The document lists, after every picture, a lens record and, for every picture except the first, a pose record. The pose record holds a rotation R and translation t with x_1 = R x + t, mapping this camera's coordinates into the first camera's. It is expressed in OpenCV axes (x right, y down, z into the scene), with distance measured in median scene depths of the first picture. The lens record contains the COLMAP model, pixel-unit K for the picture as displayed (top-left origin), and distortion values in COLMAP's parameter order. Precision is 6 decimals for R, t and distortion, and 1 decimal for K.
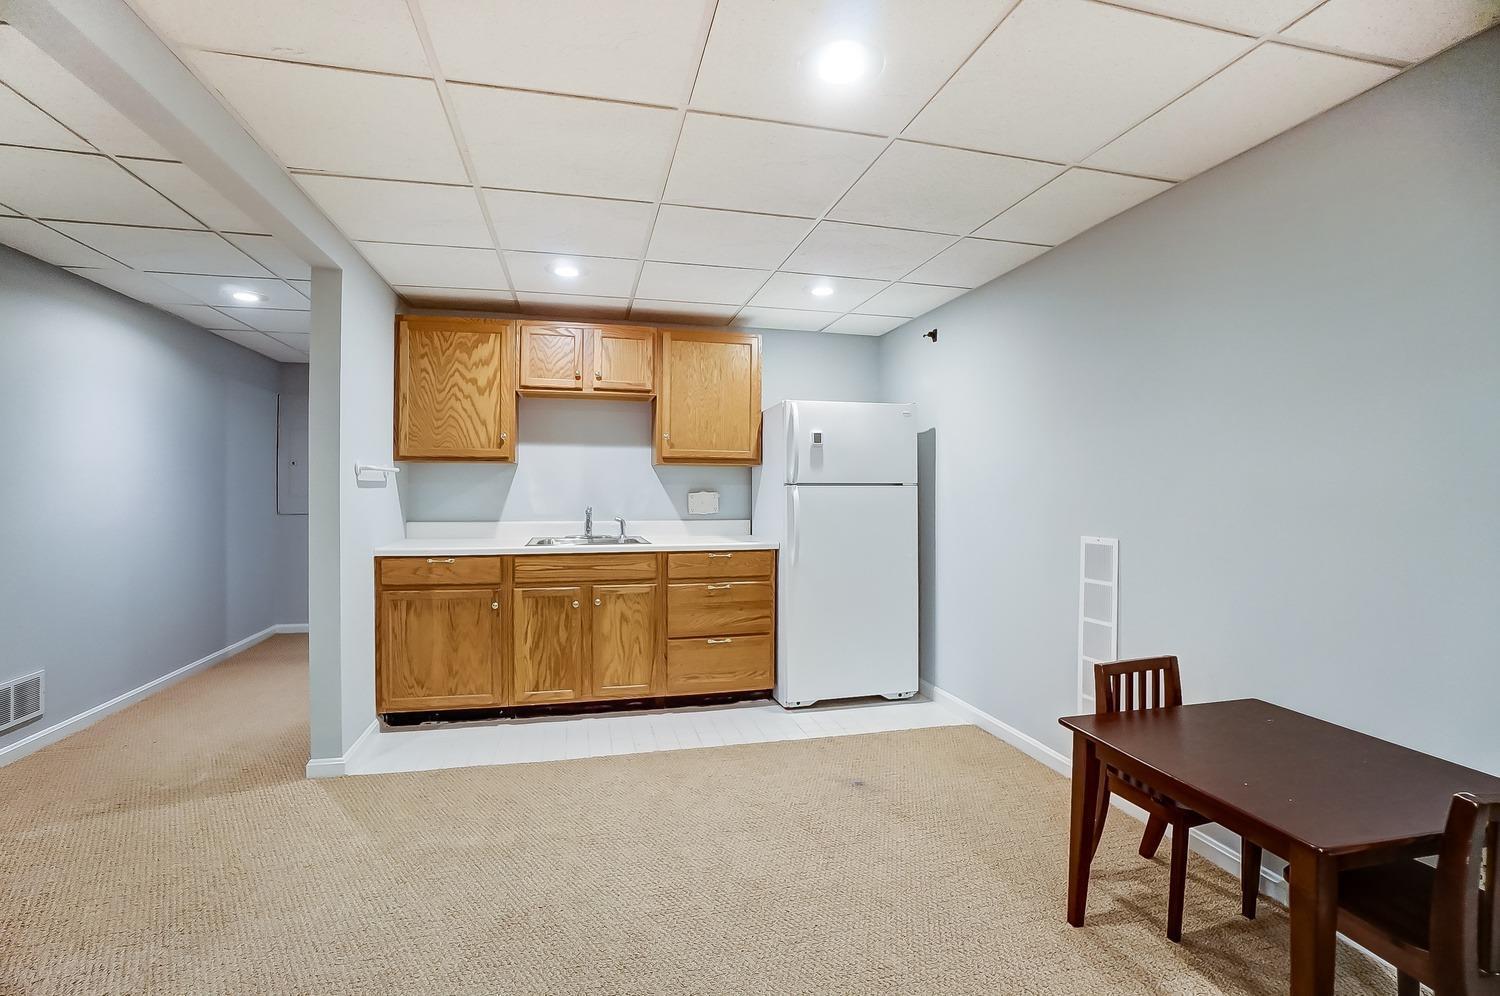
lens RADIAL K [[680.5, 0, 750.9], [0, 680.5, 495.6], [0, 0, 1]] dist [-0.034743, 0.000593]
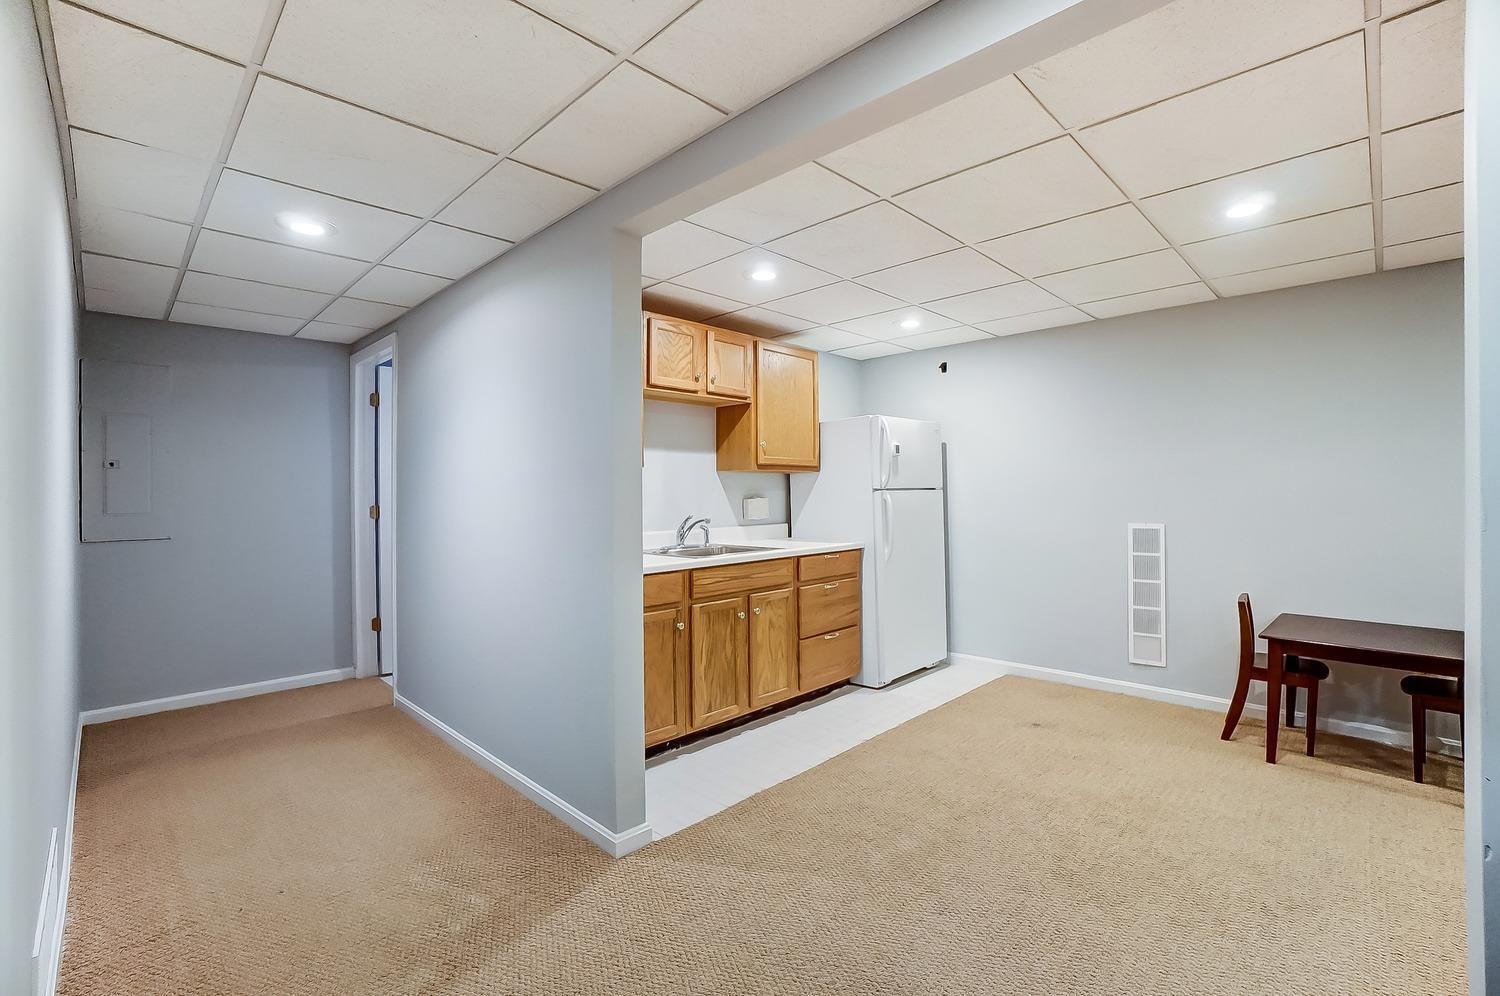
lens RADIAL K [[680.5, 0, 740.0], [0, 680.5, 491.1], [0, 0, 1]] dist [-0.034743, 0.000593]
pose [[0.845921, -0.011020, 0.533195, -0.737796], [0.016353, 0.999852, -0.005280, -0.011775], [-0.533058, 0.013186, 0.845976, 0.167018]]
